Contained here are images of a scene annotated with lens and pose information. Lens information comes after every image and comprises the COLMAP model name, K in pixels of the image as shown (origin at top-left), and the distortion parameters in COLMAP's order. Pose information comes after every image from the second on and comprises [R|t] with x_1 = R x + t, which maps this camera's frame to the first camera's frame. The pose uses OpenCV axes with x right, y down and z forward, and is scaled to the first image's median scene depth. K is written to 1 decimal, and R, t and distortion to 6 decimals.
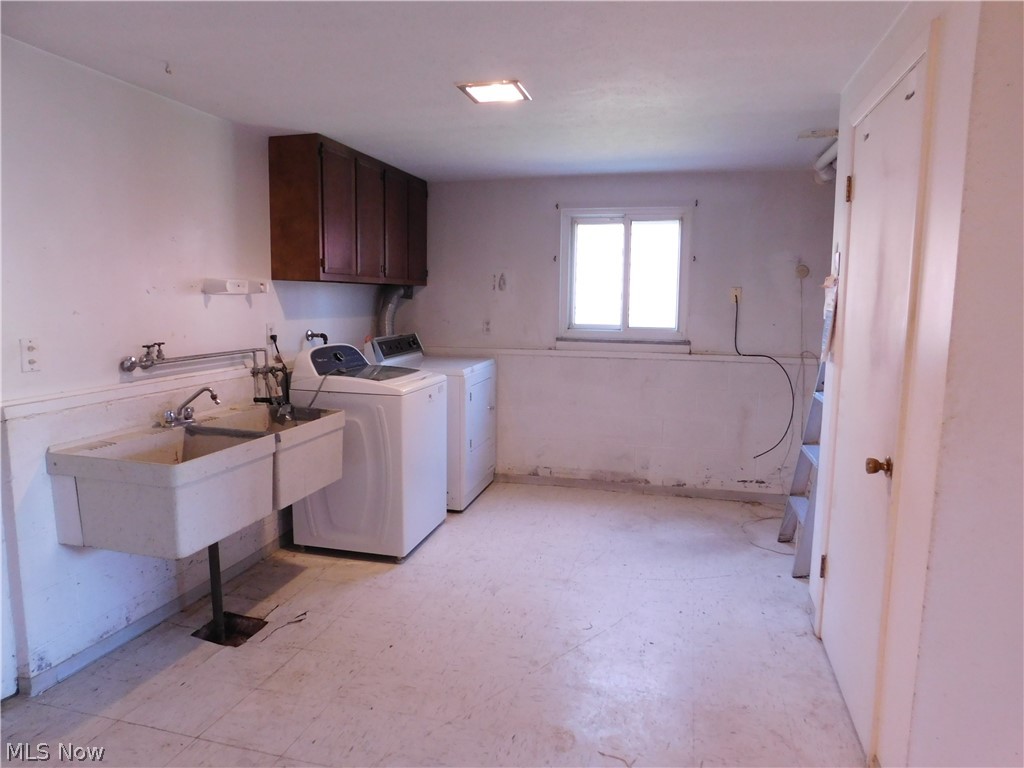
lens RADIAL K [[677.9, 0, 515.1], [0, 677.9, 384.7], [0, 0, 1]] dist [-0.068302, 0.054337]
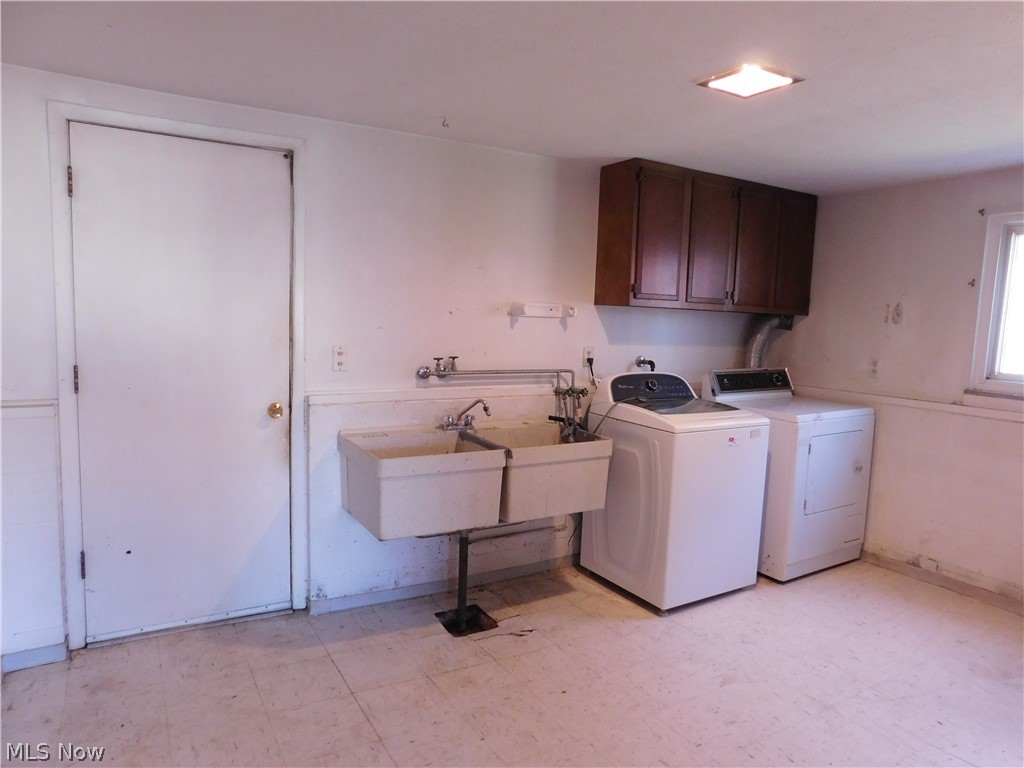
lens RADIAL K [[677.9, 0, 515.1], [0, 677.9, 384.7], [0, 0, 1]] dist [-0.068302, 0.054337]
pose [[0.713676, 0.090399, -0.694619, 0.294125], [-0.118941, 0.992877, 0.007010, -0.028549], [0.690304, 0.077616, 0.719344, 0.187980]]
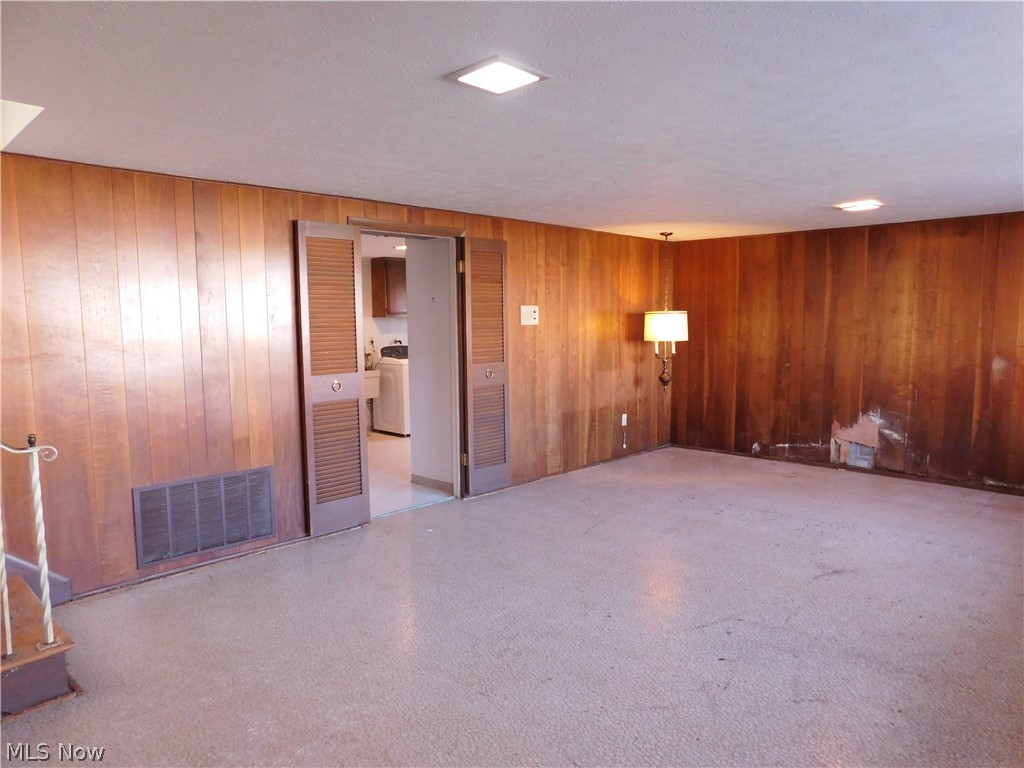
lens RADIAL K [[677.9, 0, 515.1], [0, 677.9, 384.7], [0, 0, 1]] dist [-0.068302, 0.054337]
pose [[0.863912, 0.031589, -0.502652, 1.351156], [-0.046594, 0.998764, -0.017314, 0.106161], [0.501484, 0.038378, 0.864315, -0.851897]]
